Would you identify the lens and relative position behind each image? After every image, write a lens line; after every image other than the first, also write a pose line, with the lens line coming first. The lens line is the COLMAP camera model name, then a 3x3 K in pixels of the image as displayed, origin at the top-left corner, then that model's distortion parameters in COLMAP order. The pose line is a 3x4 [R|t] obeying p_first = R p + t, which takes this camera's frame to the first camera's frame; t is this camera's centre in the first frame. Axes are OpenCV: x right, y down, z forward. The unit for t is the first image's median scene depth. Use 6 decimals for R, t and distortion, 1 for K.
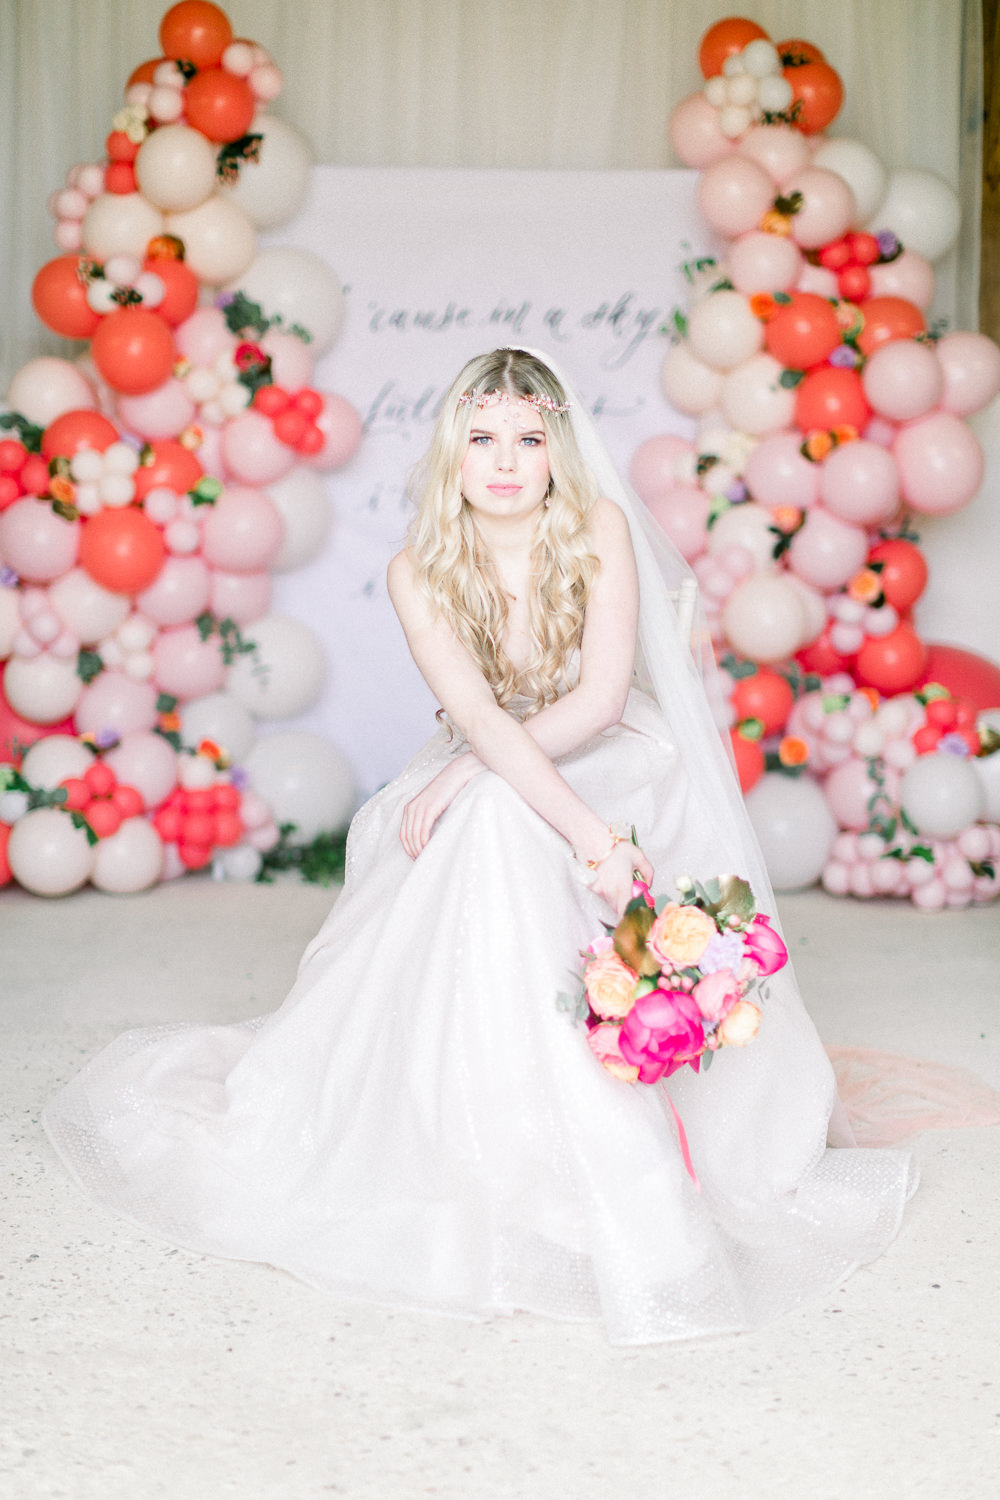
lens RADIAL K [[1818.6, 0, 503.9], [0, 1818.6, 686.8], [0, 0, 1]] dist [-0.002803, -0.001540]
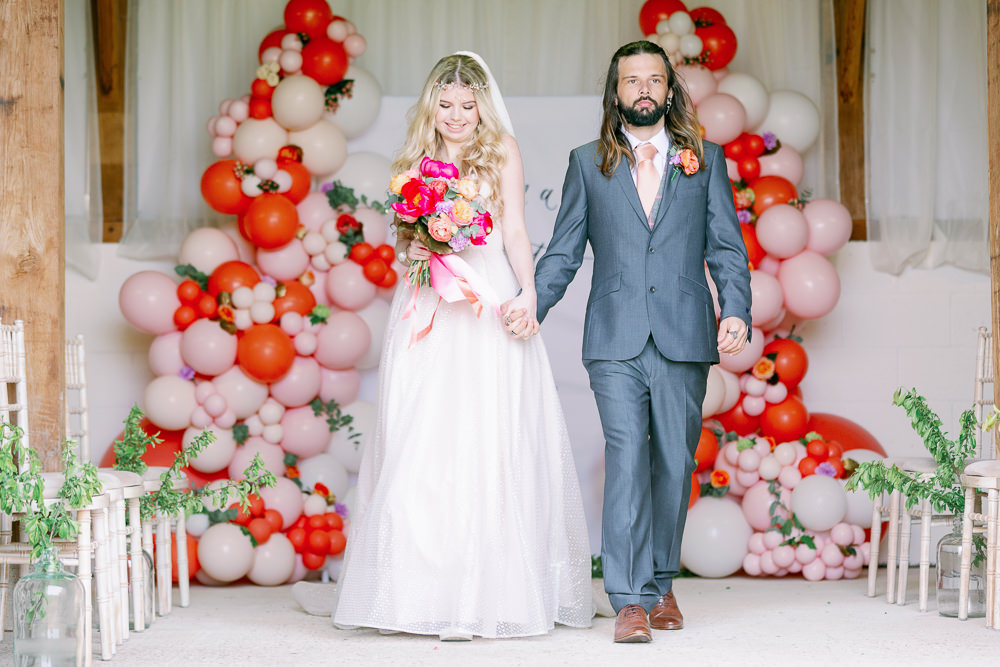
lens RADIAL K [[1952.8, 0, 500.0], [0, 1952.8, 333.5], [0, 0, 1]] dist [0.002965, -0.017302]
pose [[0.999281, -0.021325, 0.031339, -0.066314], [0.025291, 0.990905, -0.132166, 0.123037], [-0.028236, 0.132863, 0.990732, -0.581481]]
